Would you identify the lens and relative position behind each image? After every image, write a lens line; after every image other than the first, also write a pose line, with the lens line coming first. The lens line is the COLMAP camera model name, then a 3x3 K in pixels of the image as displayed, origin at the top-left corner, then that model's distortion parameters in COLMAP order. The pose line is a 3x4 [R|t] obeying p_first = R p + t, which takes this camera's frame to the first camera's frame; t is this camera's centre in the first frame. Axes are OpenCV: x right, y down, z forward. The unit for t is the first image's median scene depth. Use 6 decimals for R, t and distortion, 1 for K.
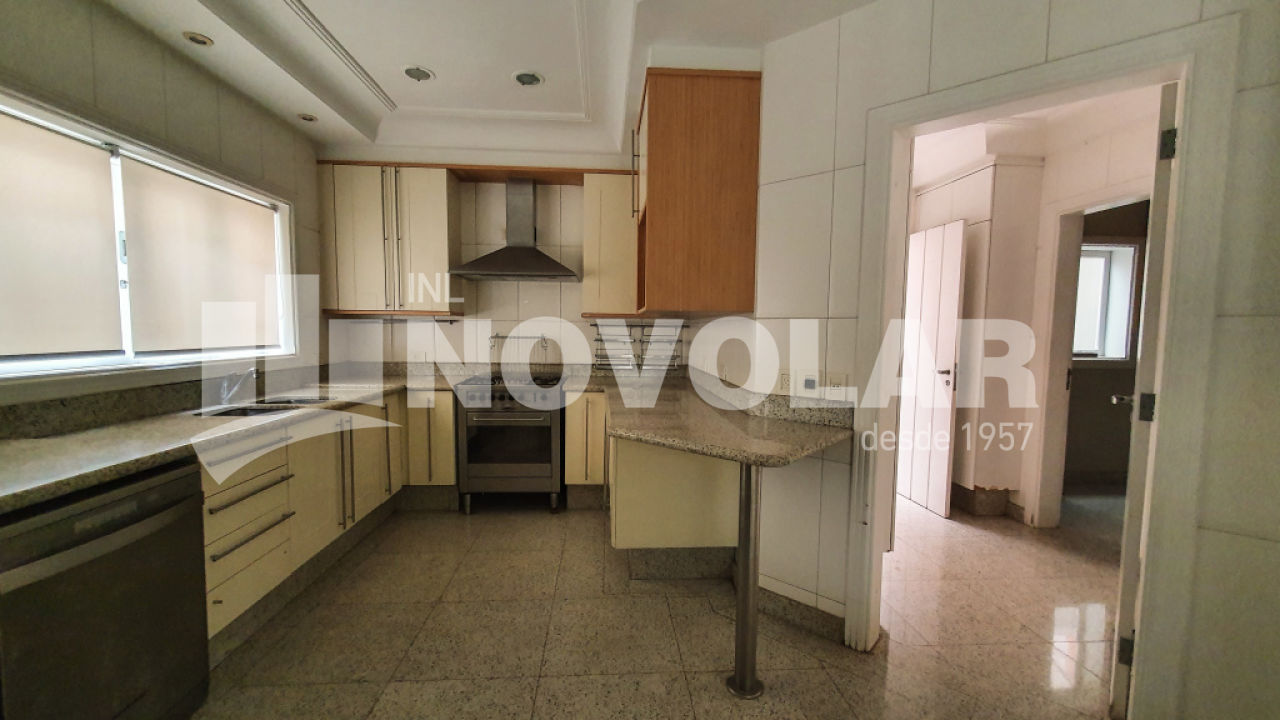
lens RADIAL K [[515.0, 0, 616.7], [0, 515.0, 369.4], [0, 0, 1]] dist [0.000366, -0.000159]
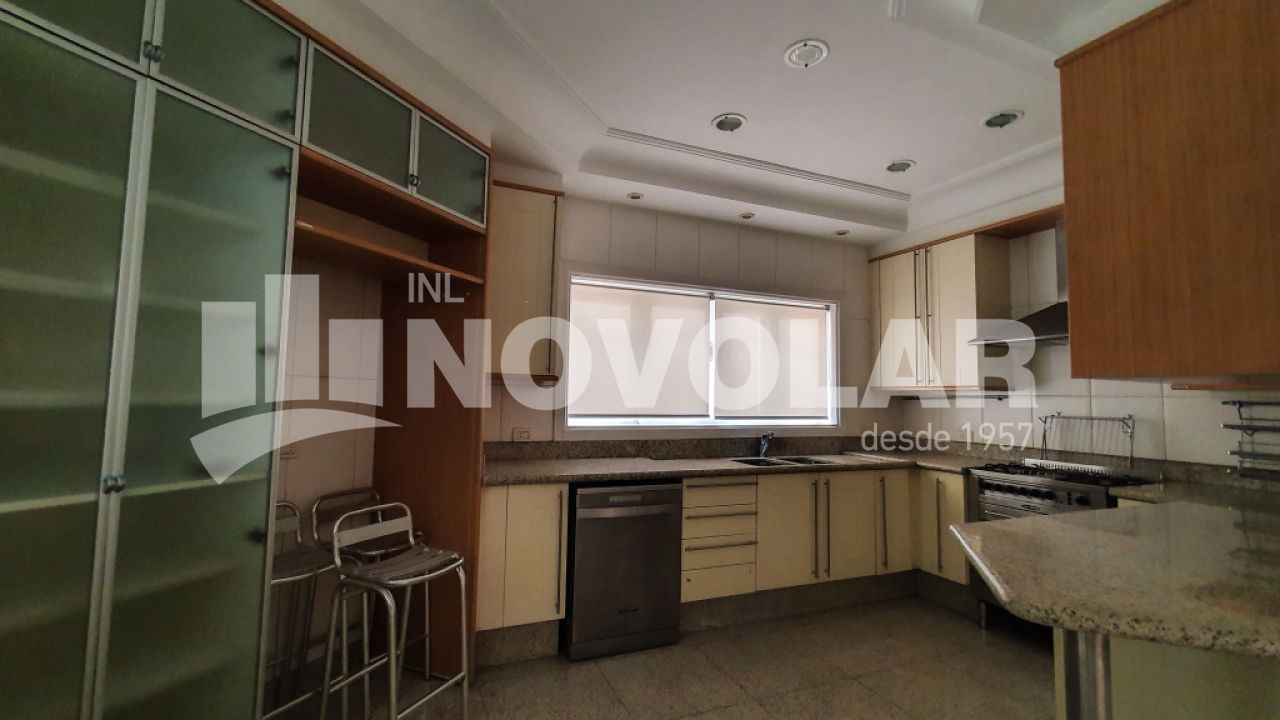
lens RADIAL K [[515.0, 0, 617.3], [0, 515.0, 361.8], [0, 0, 1]] dist [0.000366, -0.000159]
pose [[0.329369, -0.070224, -0.941586, 0.342873], [-0.089271, 0.990447, -0.105095, -0.004968], [0.939972, 0.118671, 0.319954, 0.130092]]
